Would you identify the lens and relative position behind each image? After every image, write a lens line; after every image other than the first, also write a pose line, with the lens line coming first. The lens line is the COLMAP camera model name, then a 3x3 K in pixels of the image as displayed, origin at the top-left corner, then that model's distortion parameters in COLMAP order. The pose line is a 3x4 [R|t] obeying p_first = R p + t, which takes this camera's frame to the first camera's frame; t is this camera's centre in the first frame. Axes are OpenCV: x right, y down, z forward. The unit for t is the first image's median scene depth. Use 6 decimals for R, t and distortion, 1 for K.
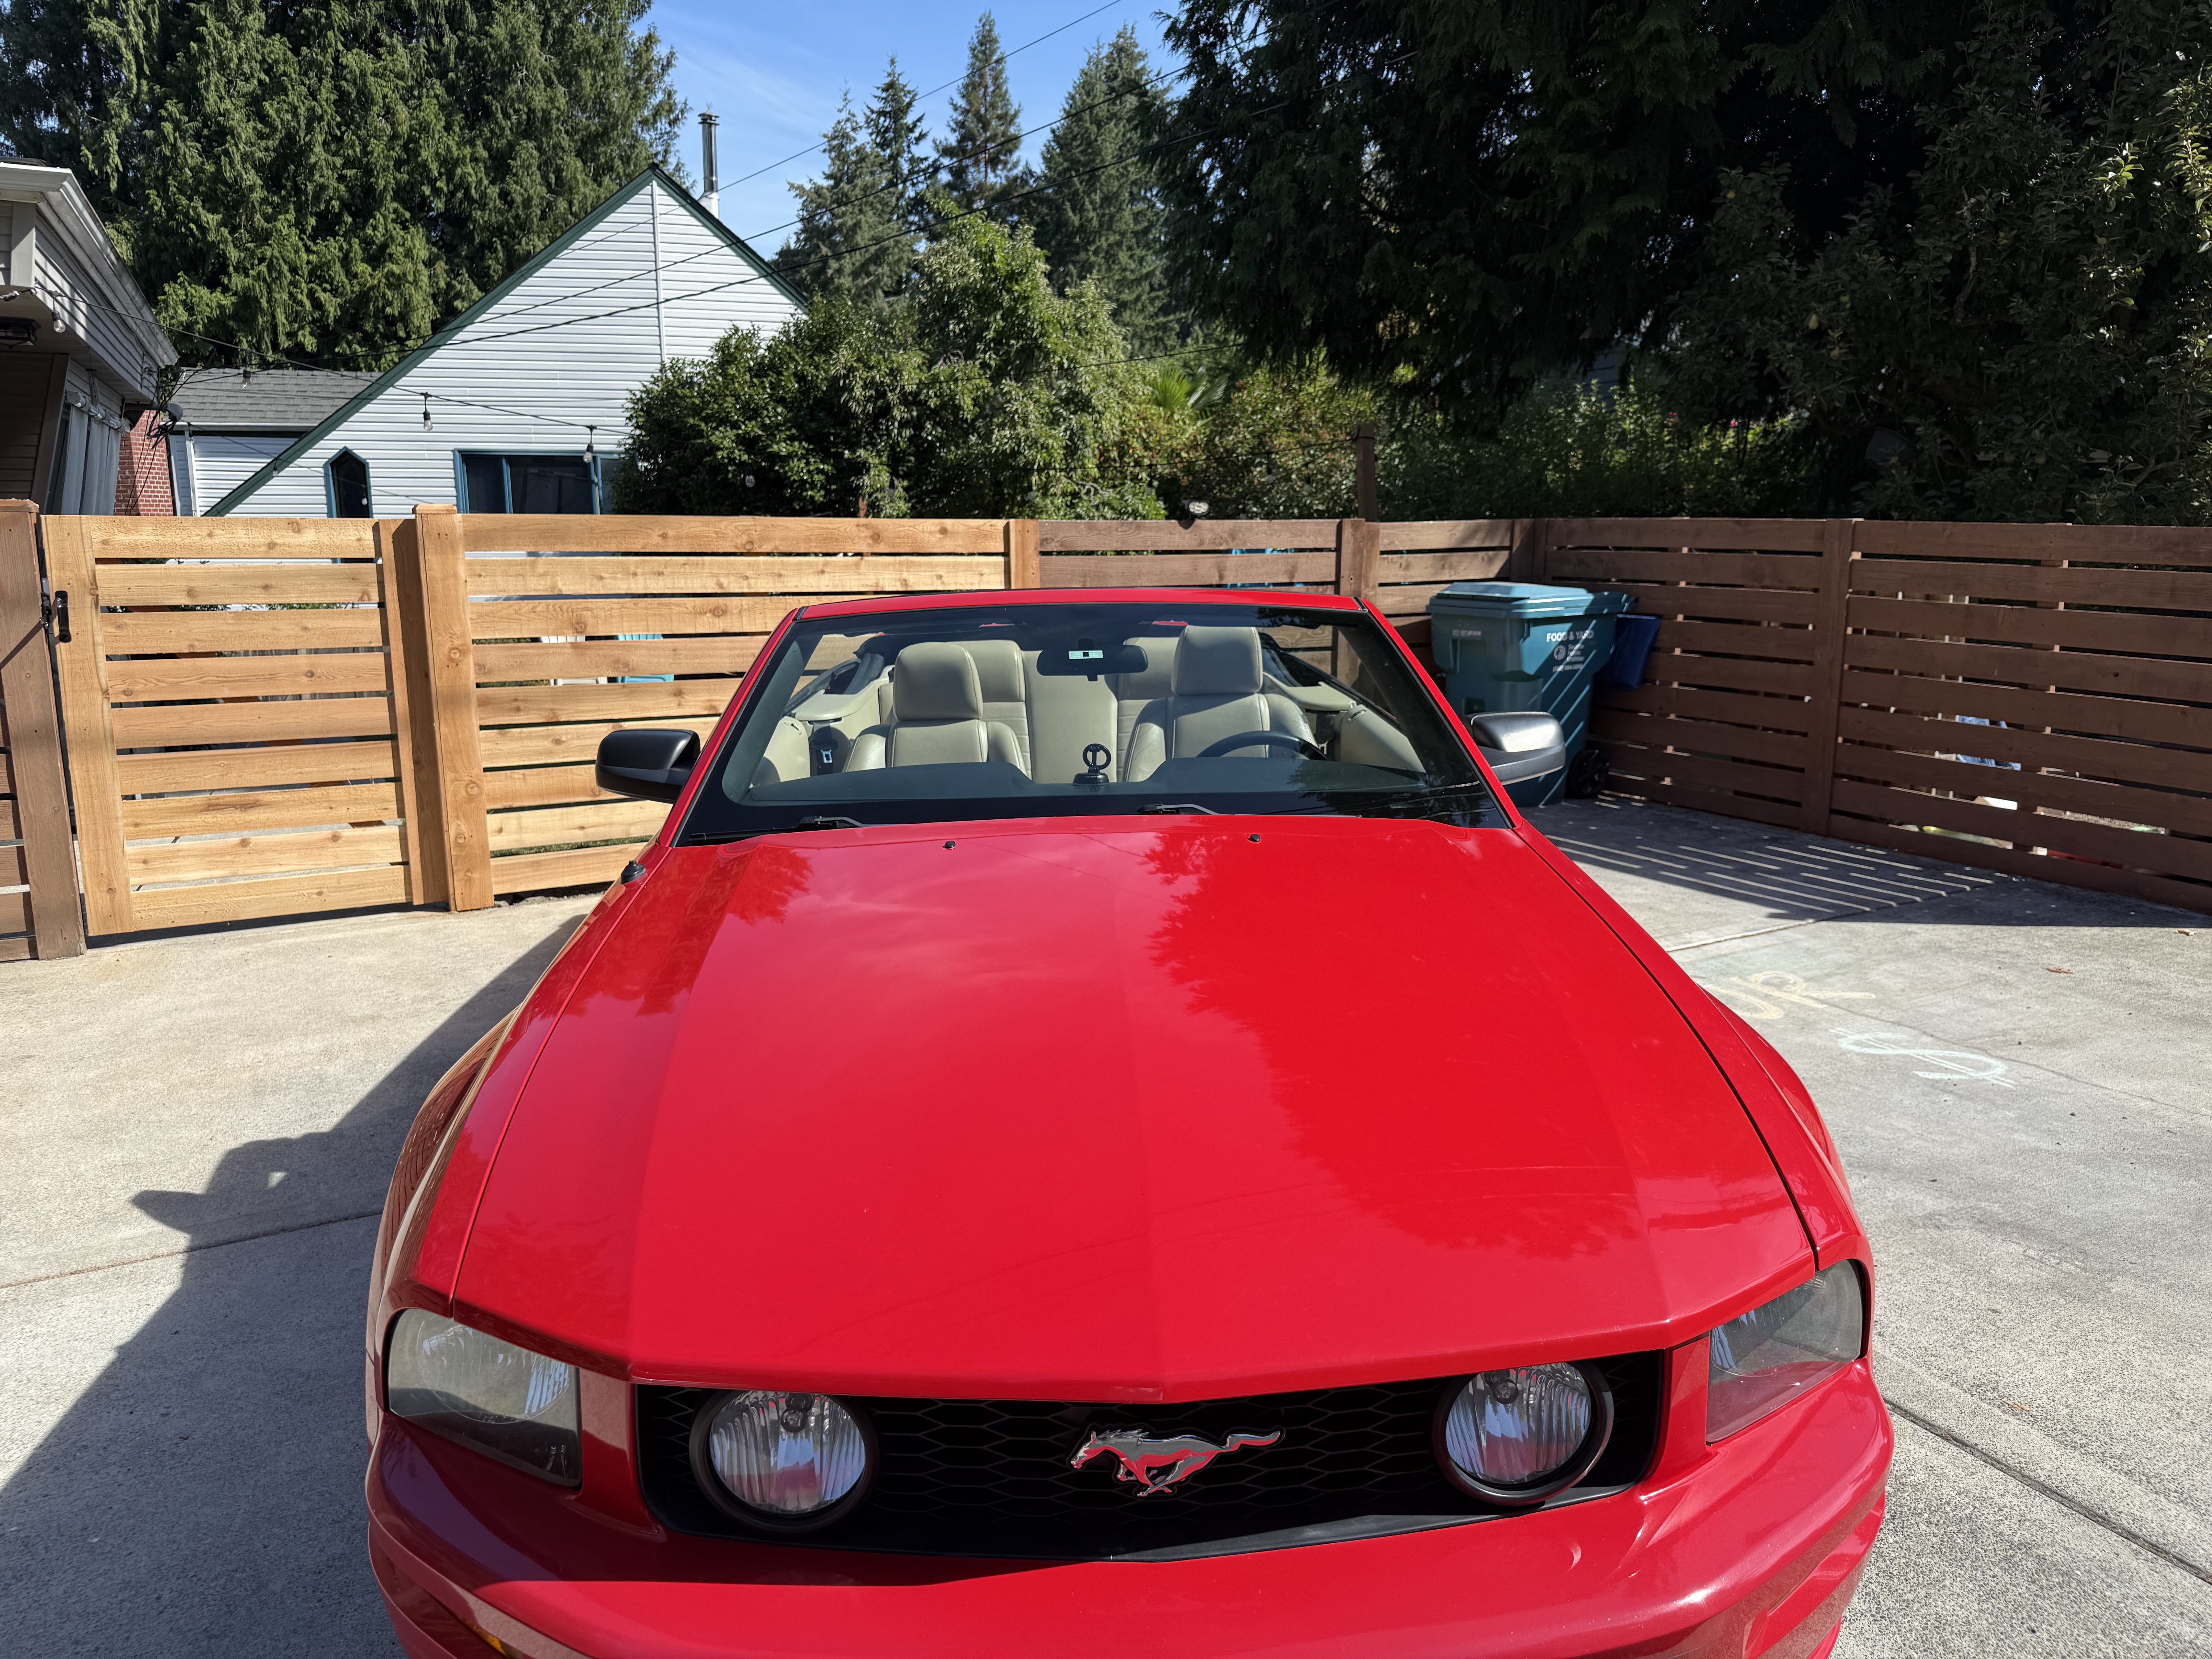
lens RADIAL K [[1548.6, 0, 1105.2], [0, 1548.6, 823.5], [0, 0, 1]] dist [-0.004712, -0.000928]
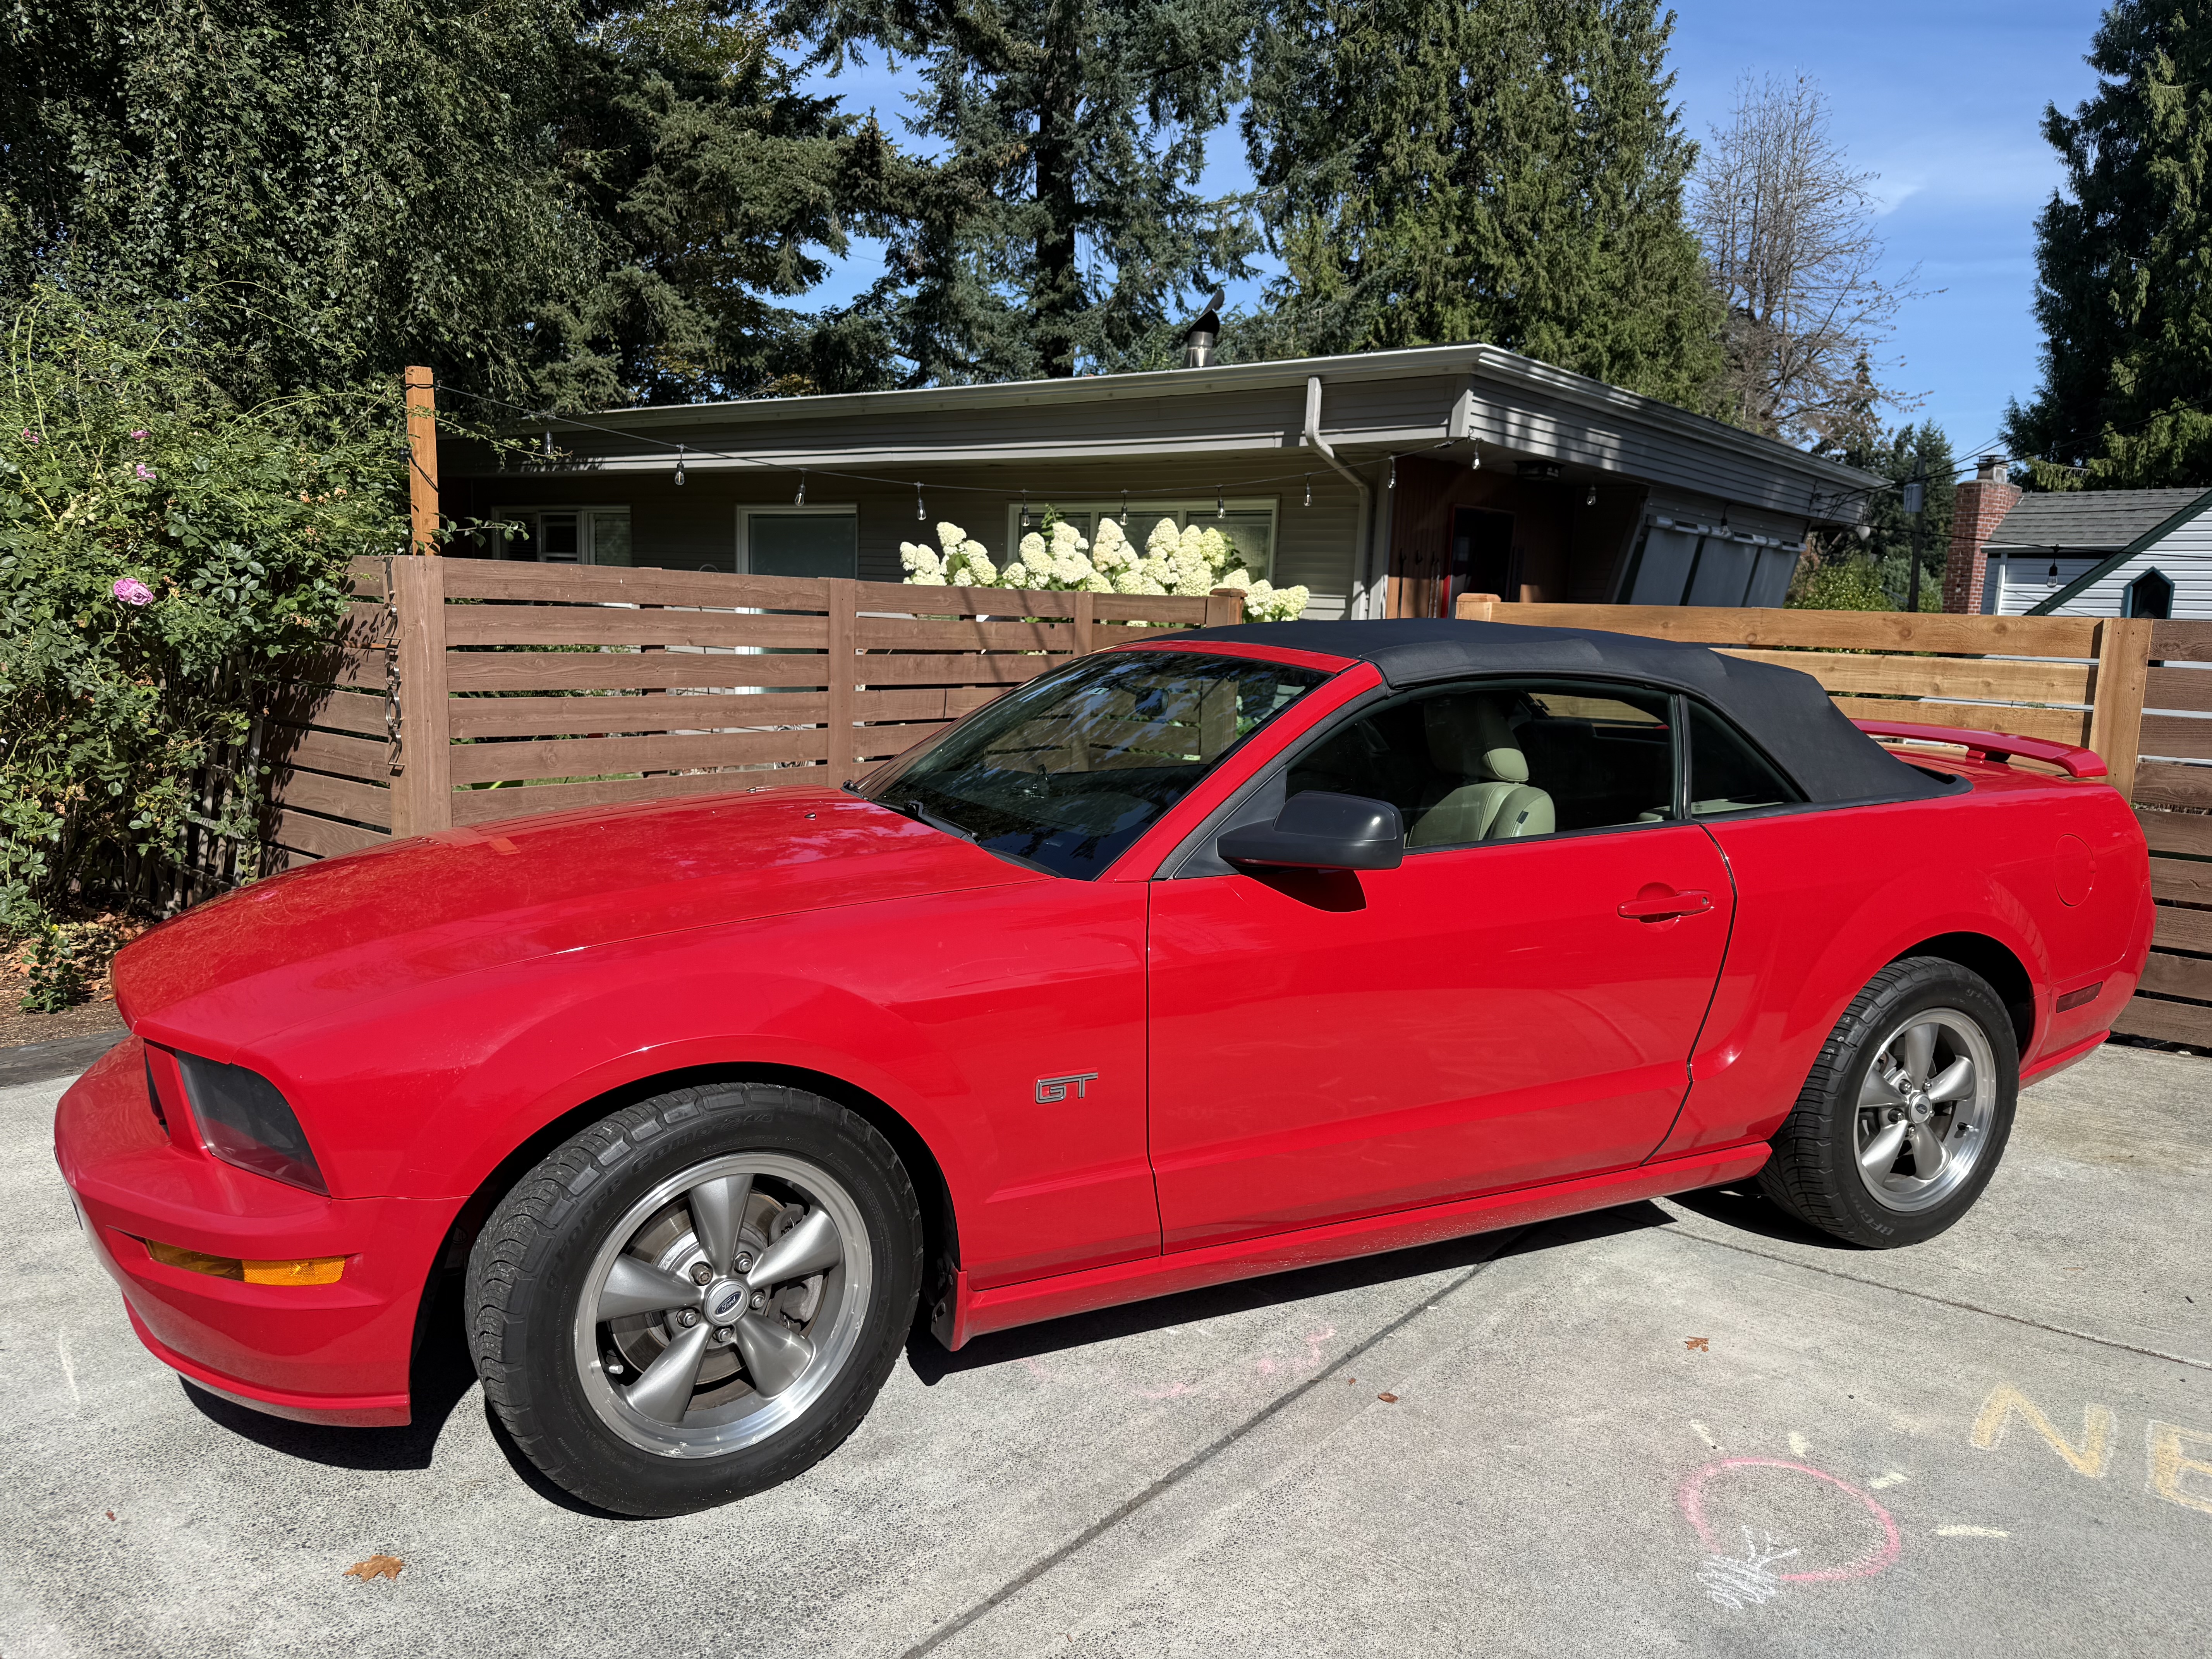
lens RADIAL K [[1542.4, 0, 1106.0], [0, 1542.4, 829.5], [0, 0, 1]] dist [-0.002249, -0.003745]
pose [[0.385109, 0.144612, -0.911471, 0.174099], [-0.215279, 0.974476, 0.063650, -0.013457], [0.897411, 0.171709, 0.406411, 0.094208]]
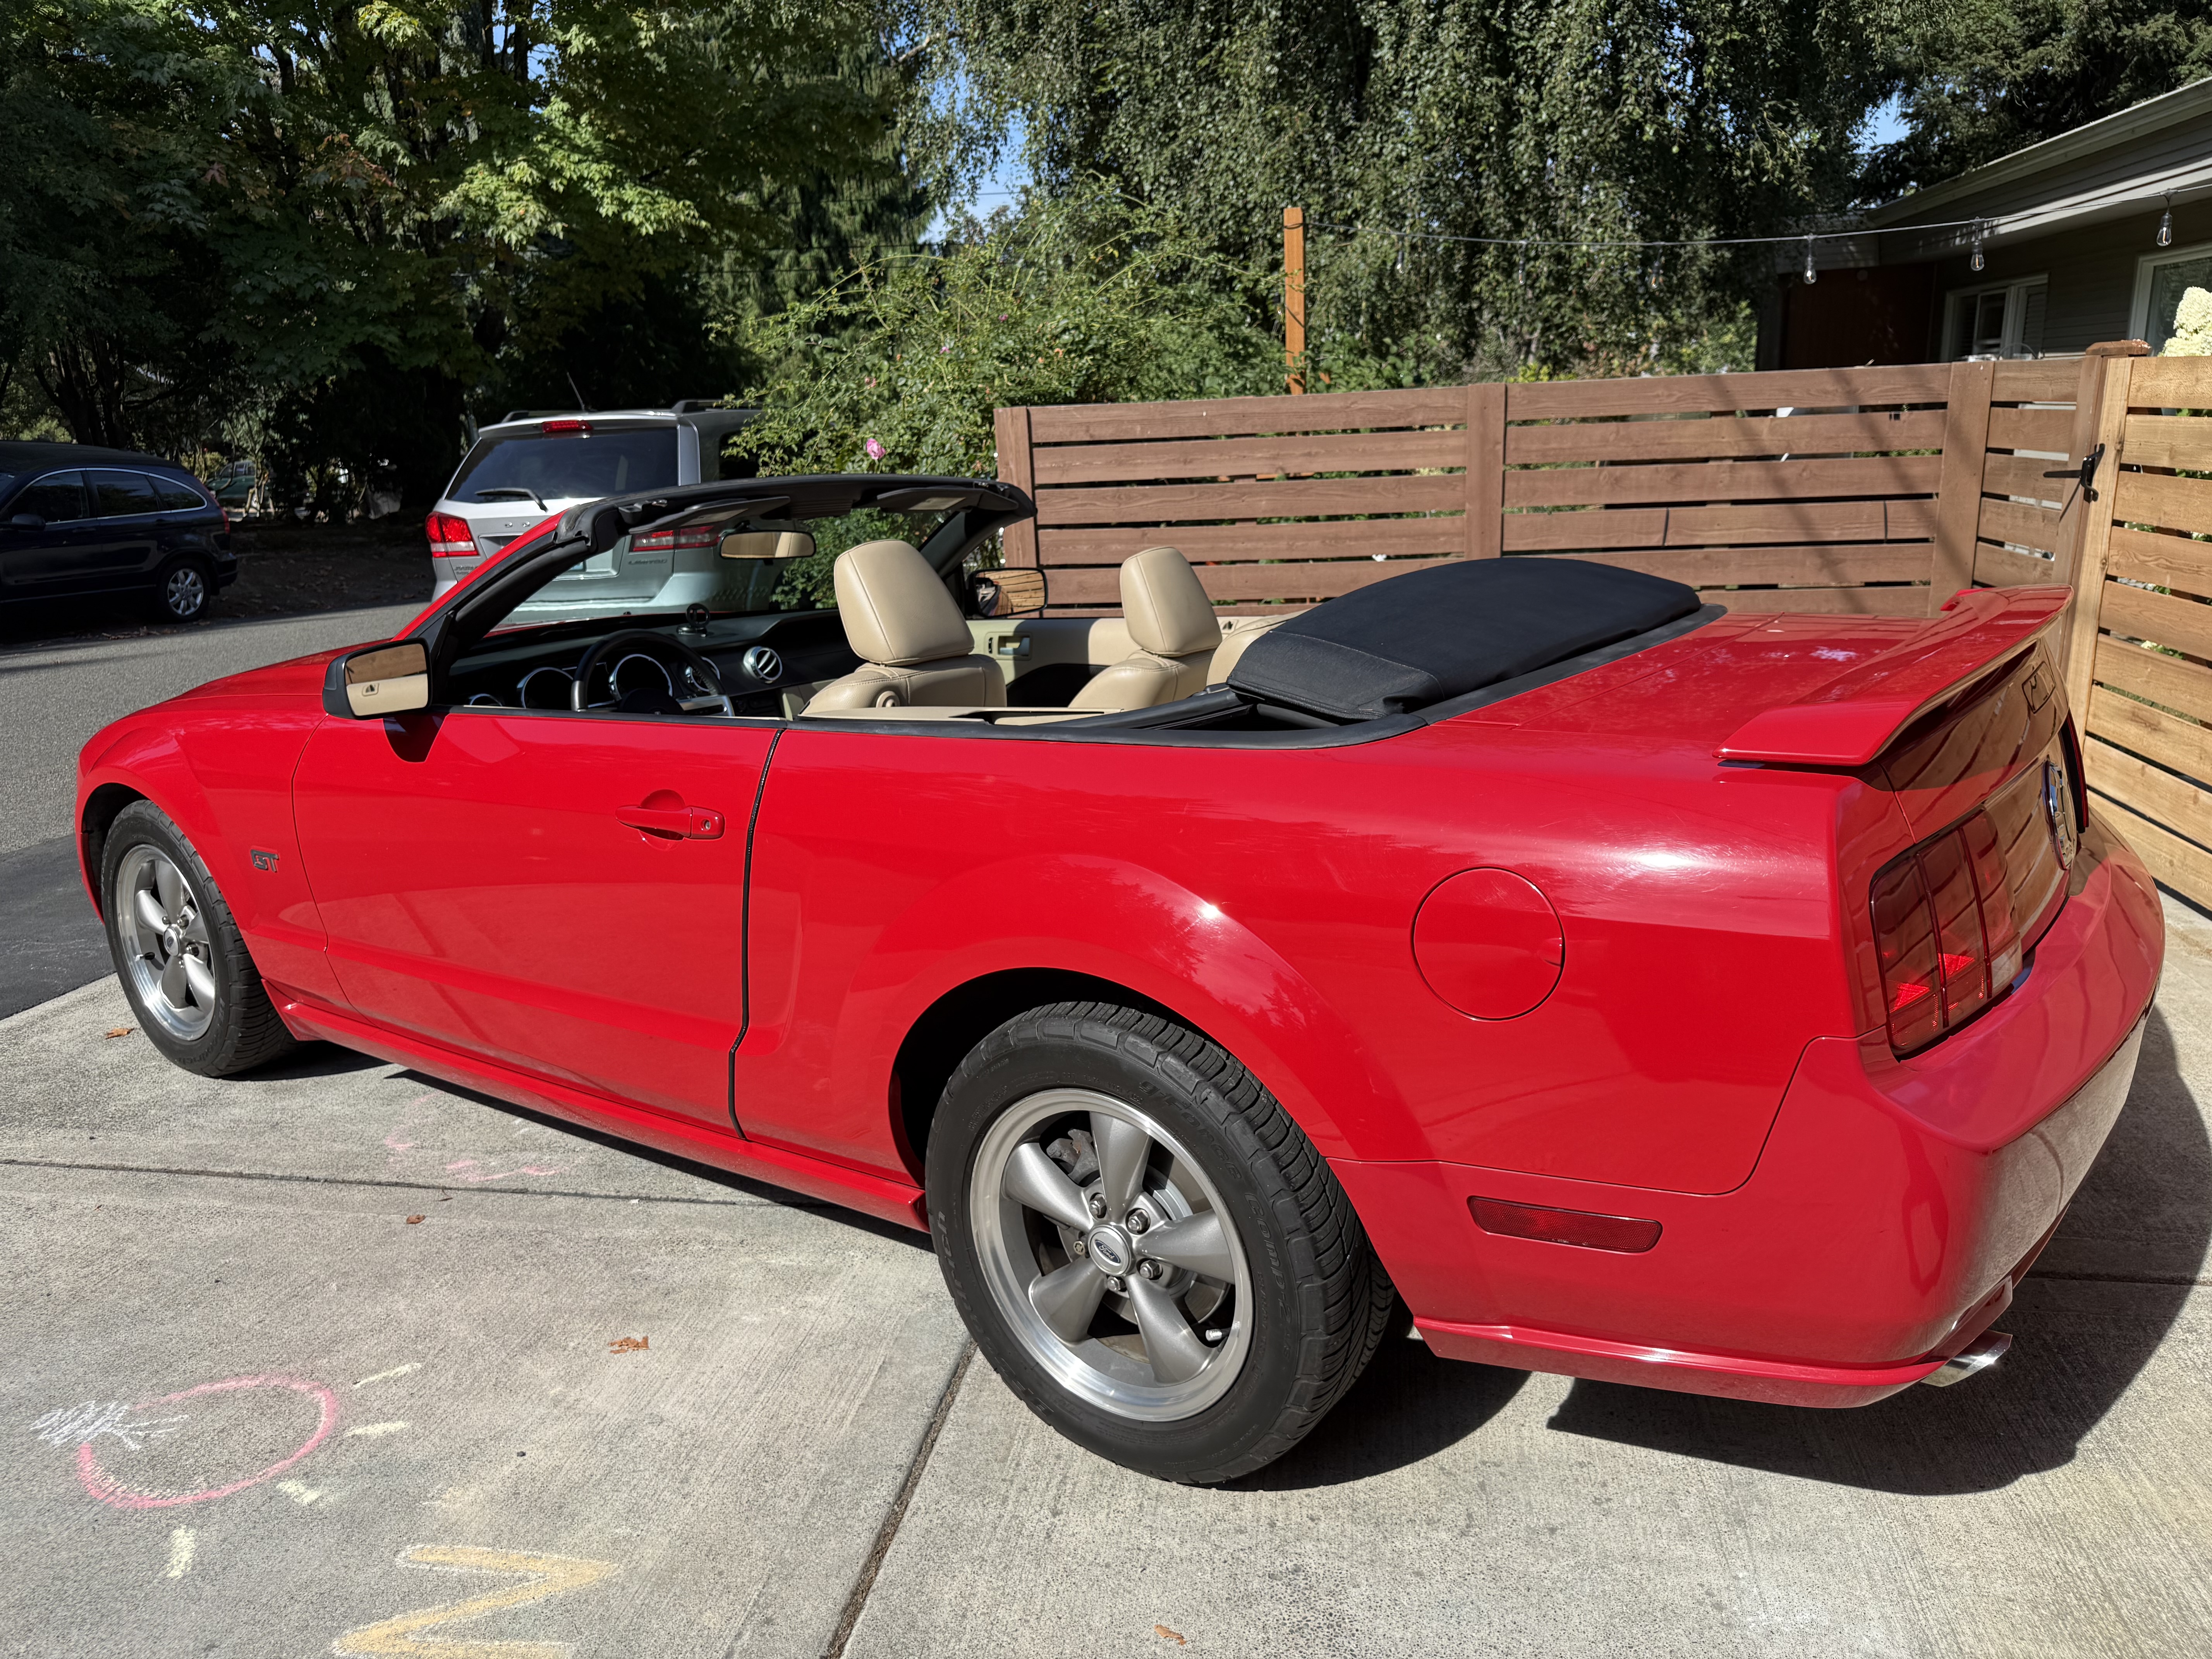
lens RADIAL K [[1542.4, 0, 1106.0], [0, 1542.4, 829.5], [0, 0, 1]] dist [-0.002249, -0.003745]
pose [[-0.615354, 0.230973, -0.753651, 0.117168], [-0.105971, 0.923186, 0.369455, -0.065365], [0.781095, 0.307211, -0.543610, 0.345718]]
